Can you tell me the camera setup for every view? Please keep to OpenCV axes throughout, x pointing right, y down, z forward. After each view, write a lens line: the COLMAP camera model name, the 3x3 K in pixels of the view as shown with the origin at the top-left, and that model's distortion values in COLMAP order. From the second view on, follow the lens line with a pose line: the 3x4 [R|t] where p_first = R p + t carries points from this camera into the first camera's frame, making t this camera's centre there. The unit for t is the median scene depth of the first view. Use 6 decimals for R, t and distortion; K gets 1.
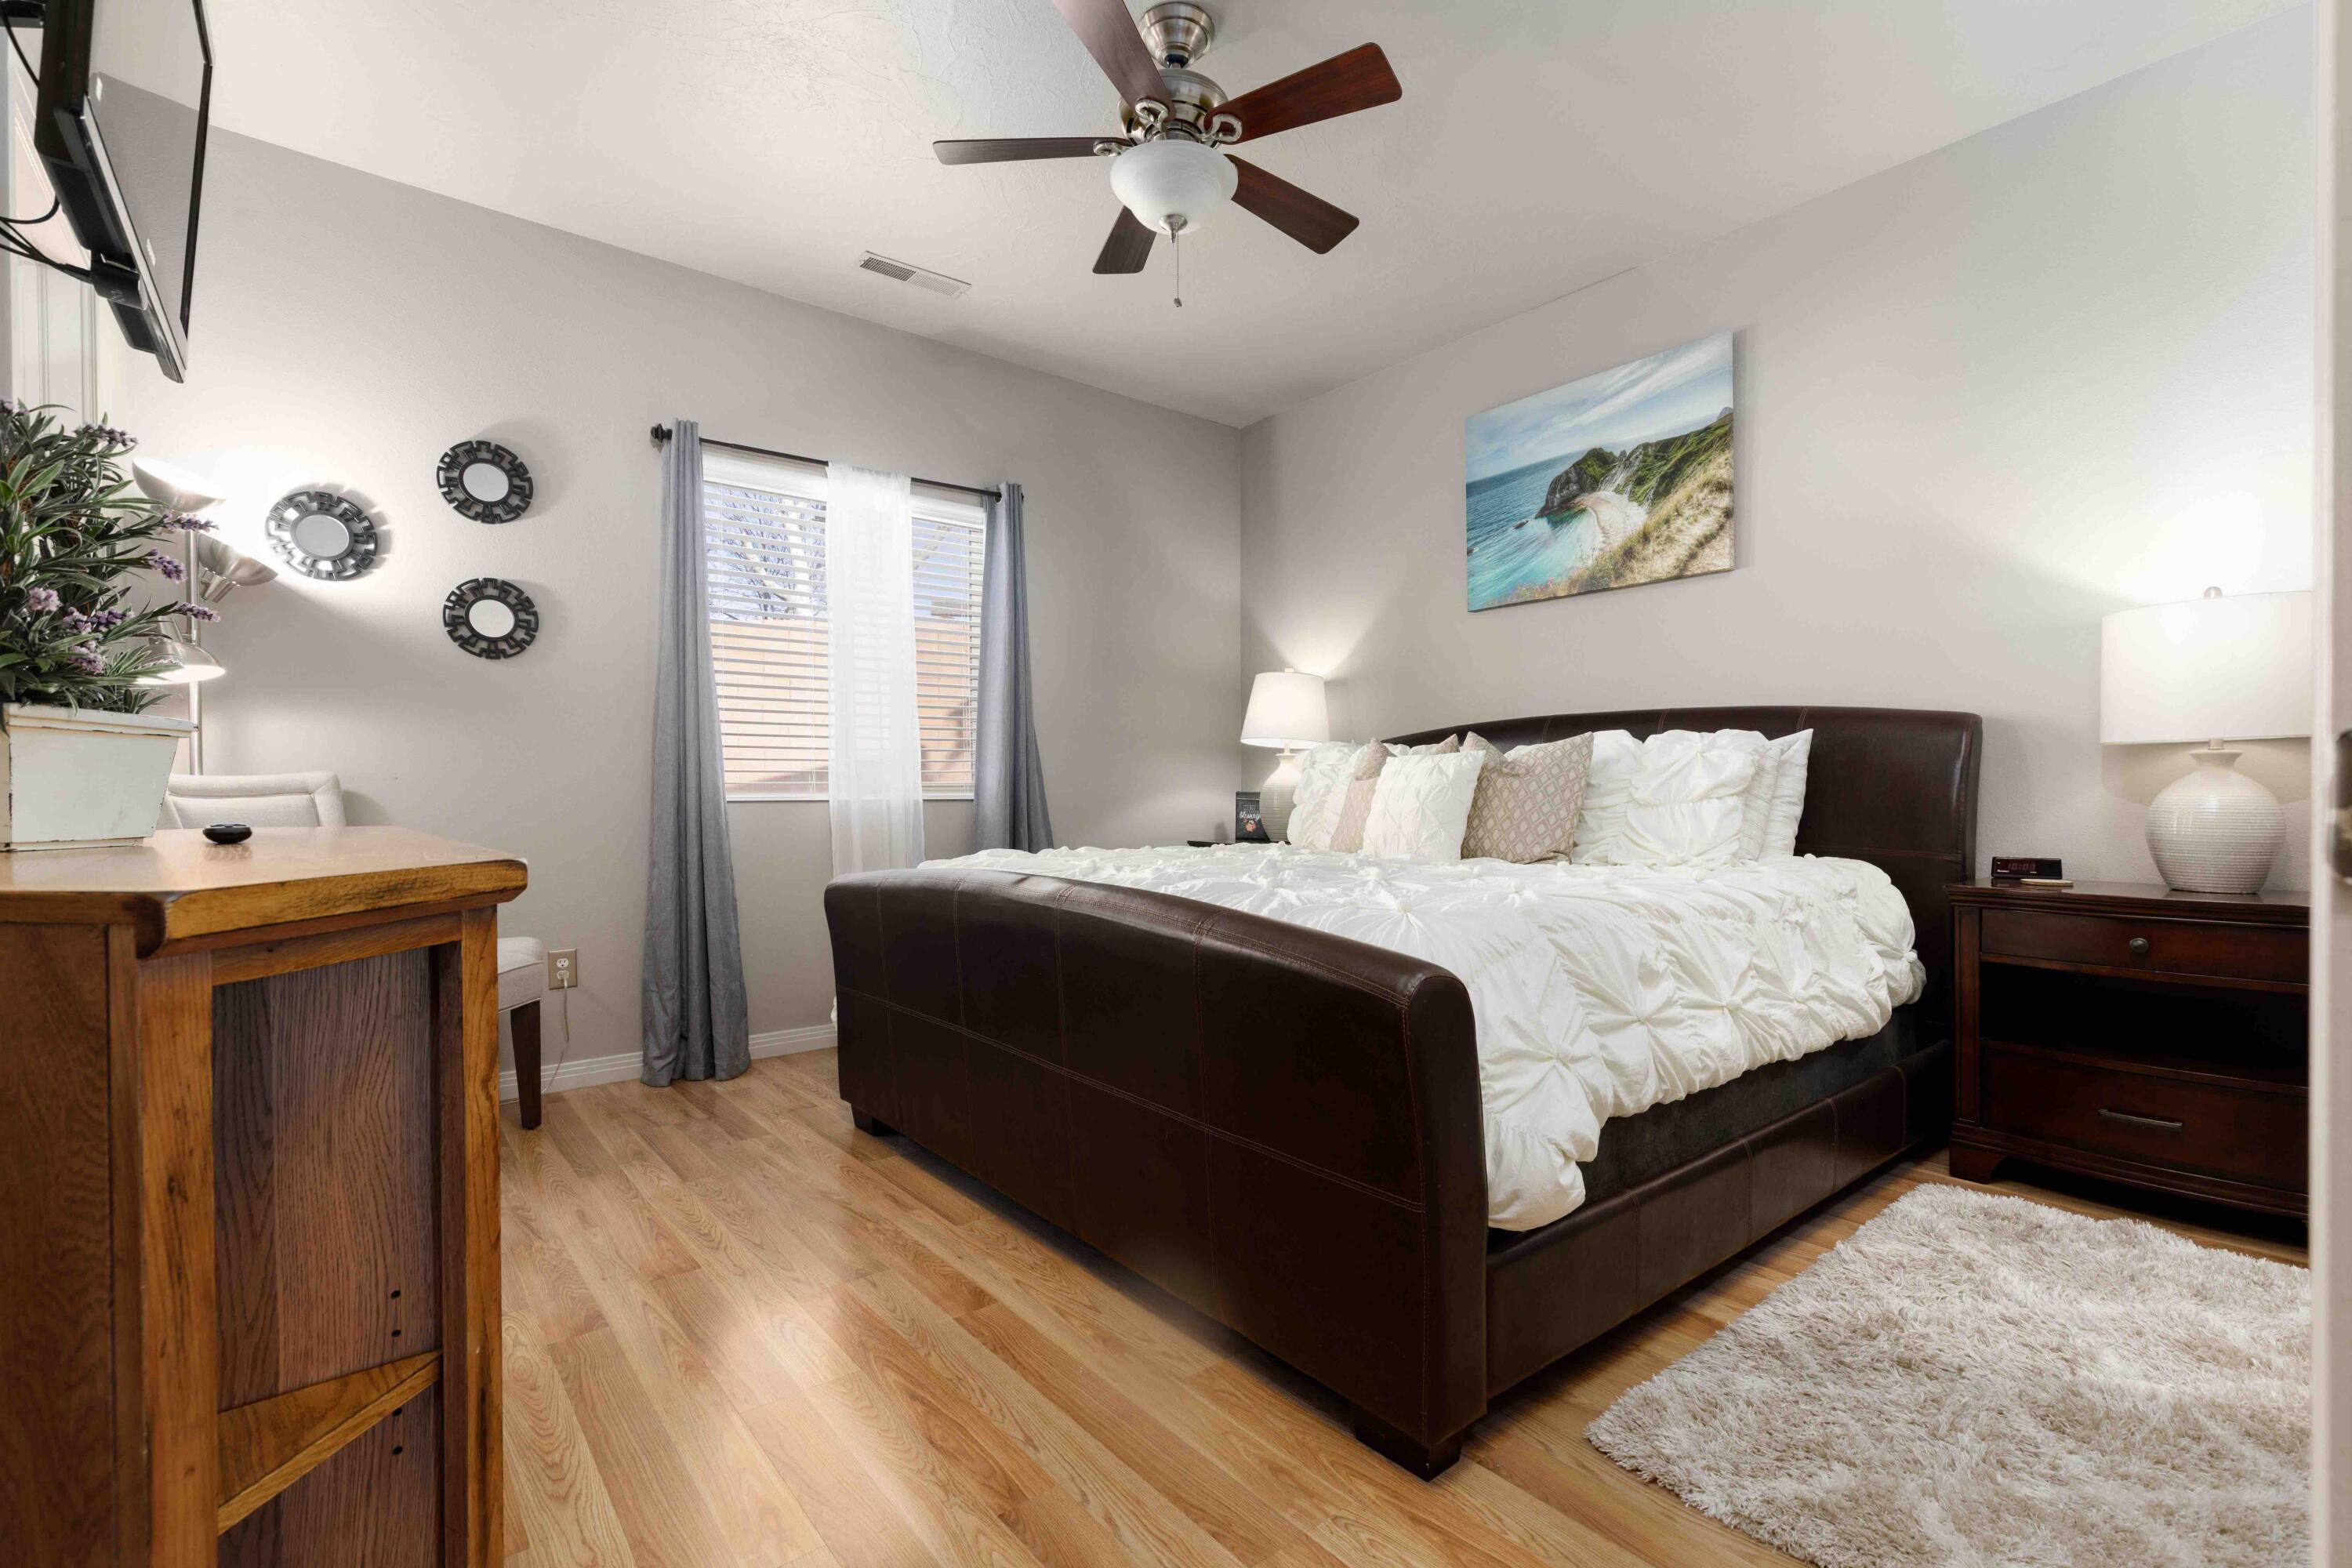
lens RADIAL K [[1046.3, 0, 1189.4], [0, 1046.3, 793.7], [0, 0, 1]] dist [0.010646, 0.000233]
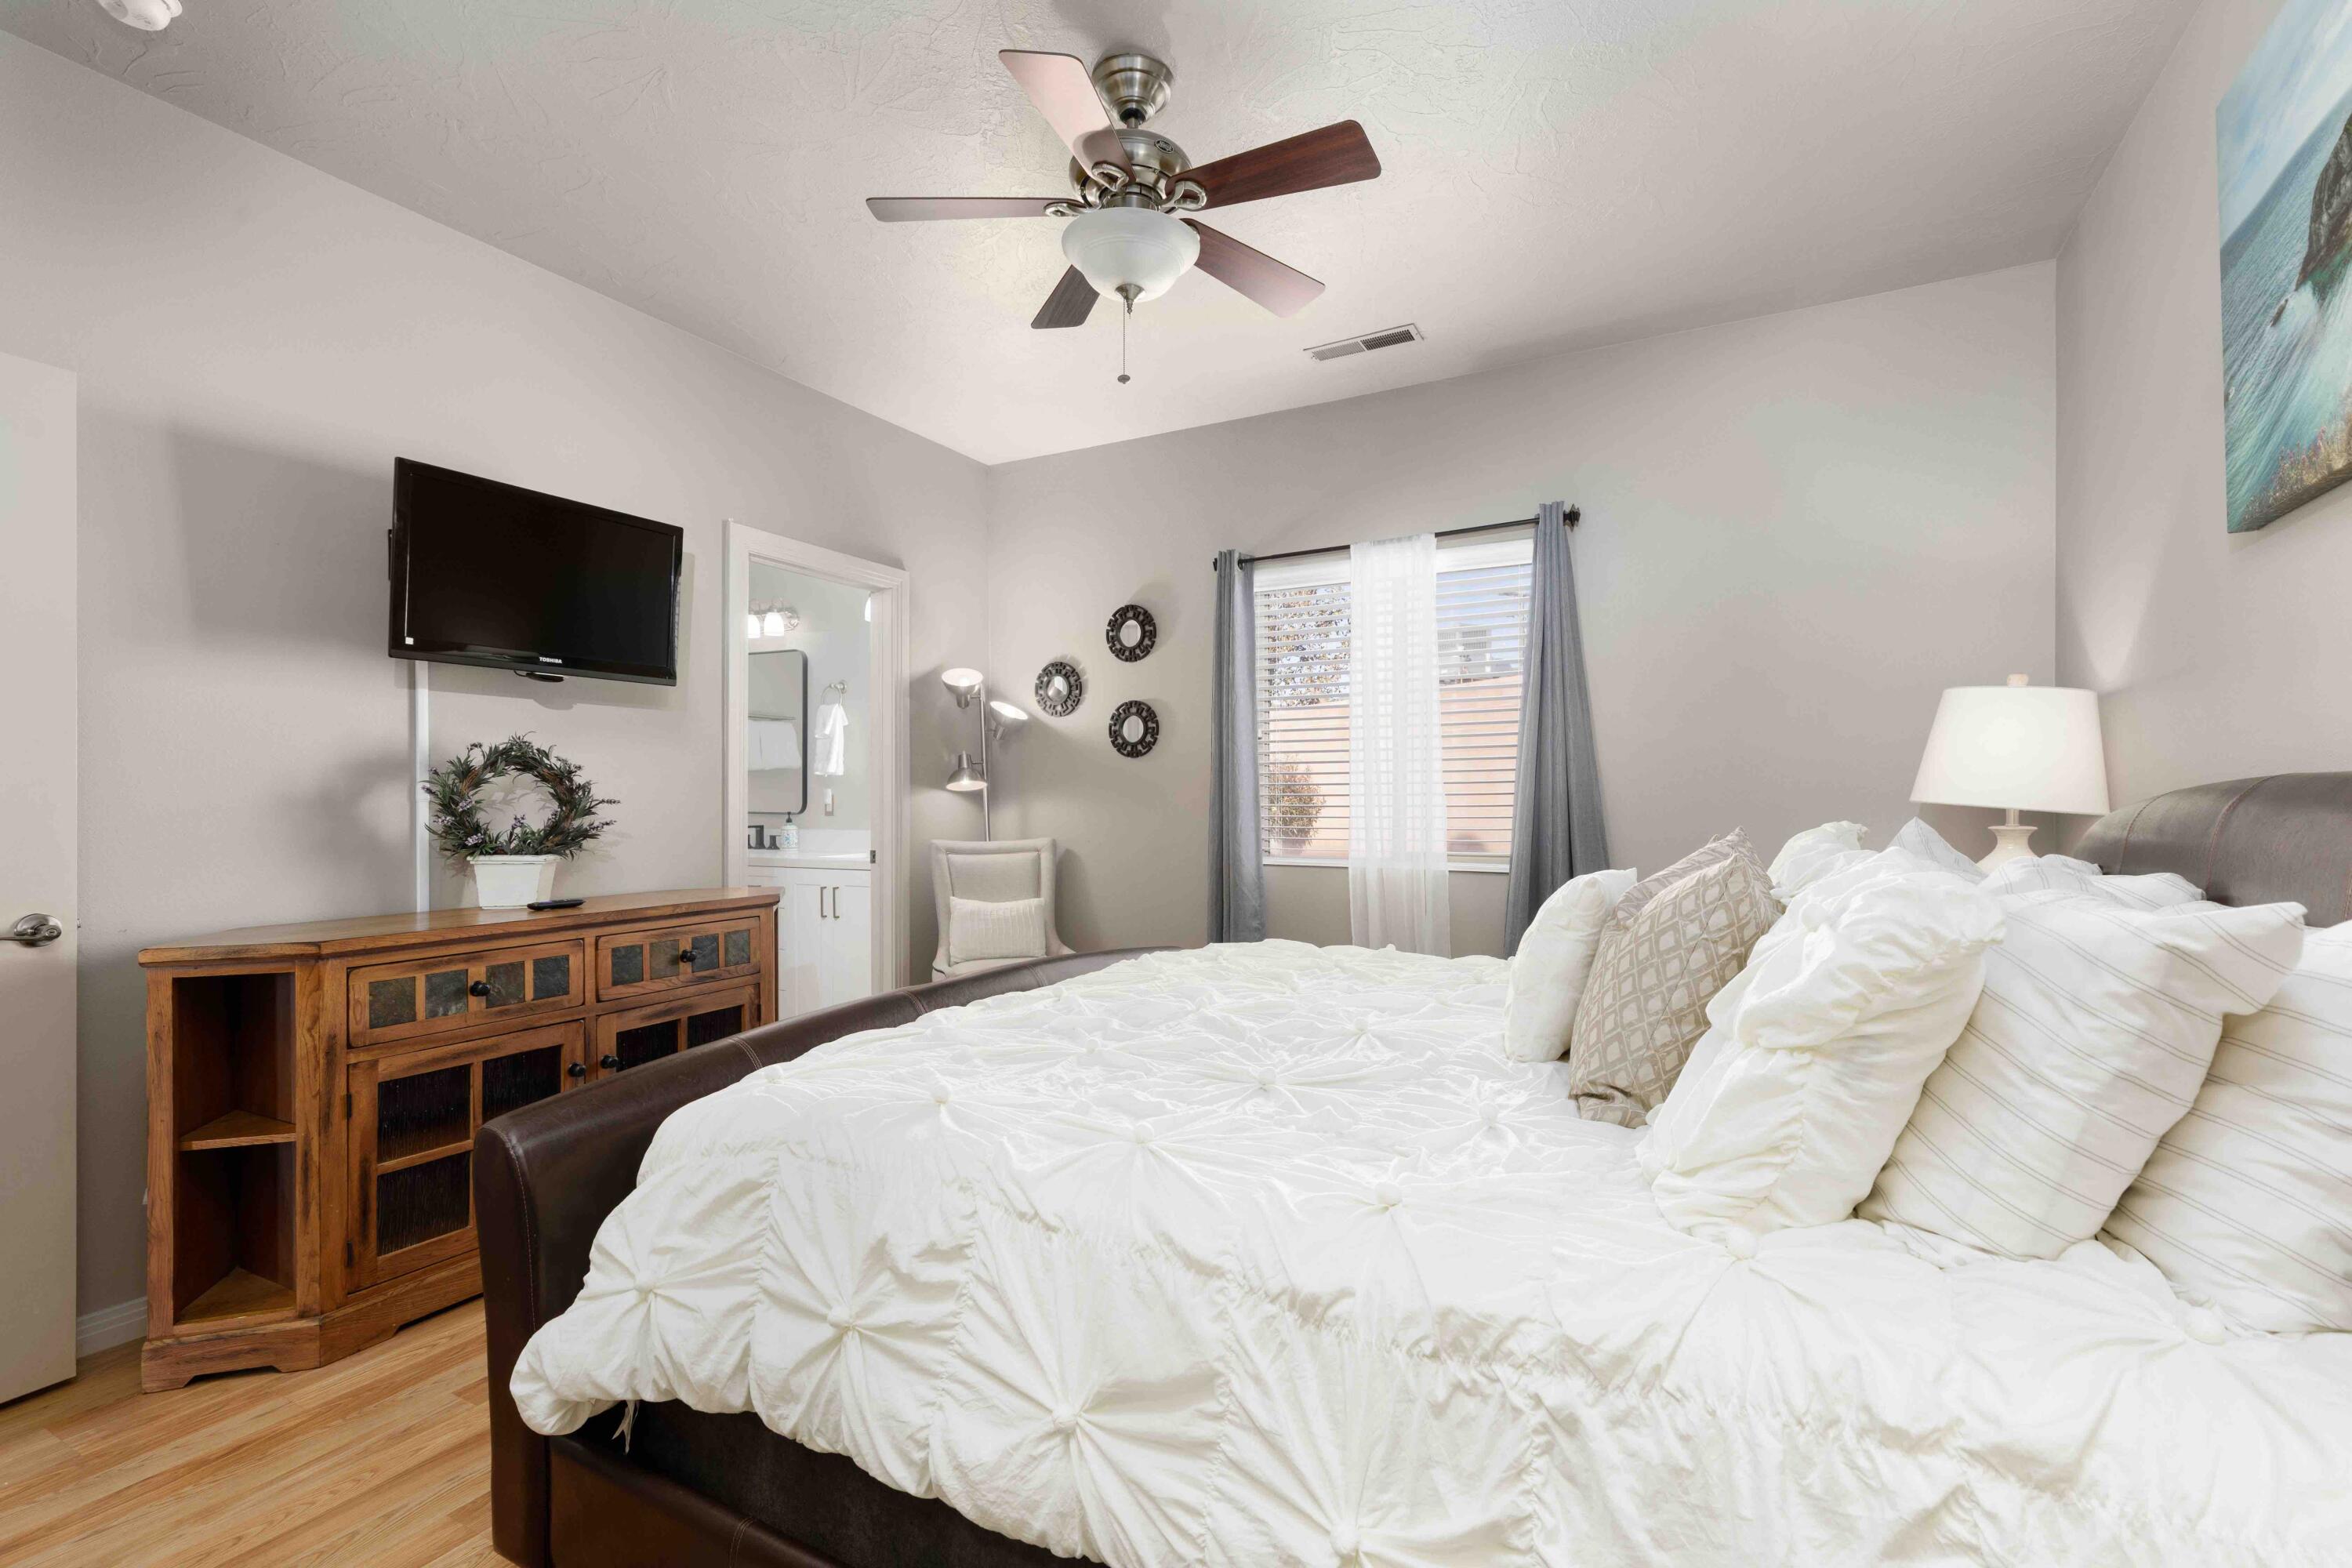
lens RADIAL K [[1046.3, 0, 1189.4], [0, 1046.3, 793.7], [0, 0, 1]] dist [0.010646, 0.000233]
pose [[0.377646, 0.000204, -0.925950, 0.667479], [-0.000752, 1.000000, -0.000086, -0.079560], [0.925950, 0.000729, 0.377646, 0.539084]]
